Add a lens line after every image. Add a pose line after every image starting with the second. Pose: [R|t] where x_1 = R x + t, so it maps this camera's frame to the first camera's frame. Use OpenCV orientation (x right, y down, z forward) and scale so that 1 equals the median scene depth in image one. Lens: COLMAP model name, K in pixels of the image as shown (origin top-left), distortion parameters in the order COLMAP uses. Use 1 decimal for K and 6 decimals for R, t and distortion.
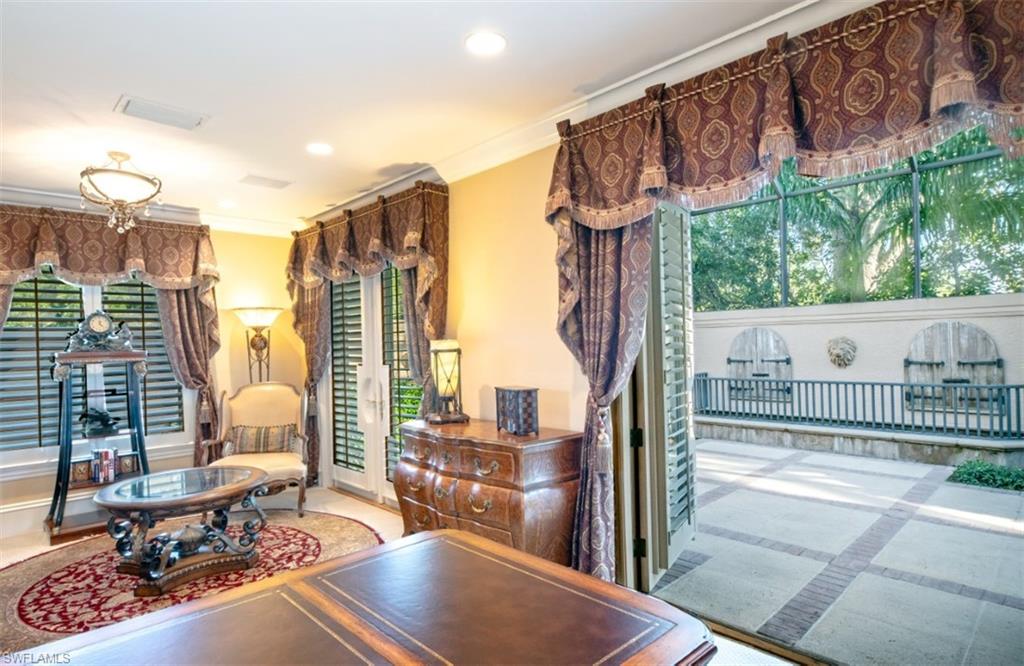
lens RADIAL K [[542.5, 0, 512.0], [0, 542.5, 341.7], [0, 0, 1]] dist [0.002758, -0.000353]
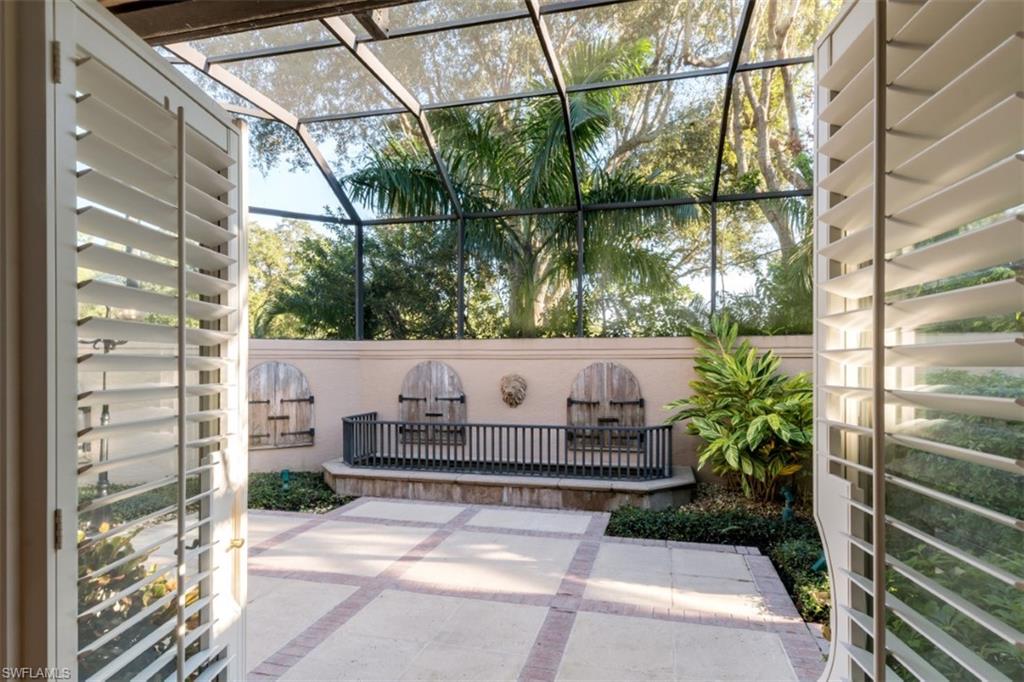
lens RADIAL K [[541.4, 0, 514.8], [0, 541.4, 363.5], [0, 0, 1]] dist [0.002403, 0.000355]
pose [[0.855501, 0.026787, 0.517108, 0.137099], [-0.022663, 0.999641, -0.014289, -0.015183], [-0.517306, 0.000505, 0.855801, 0.217969]]
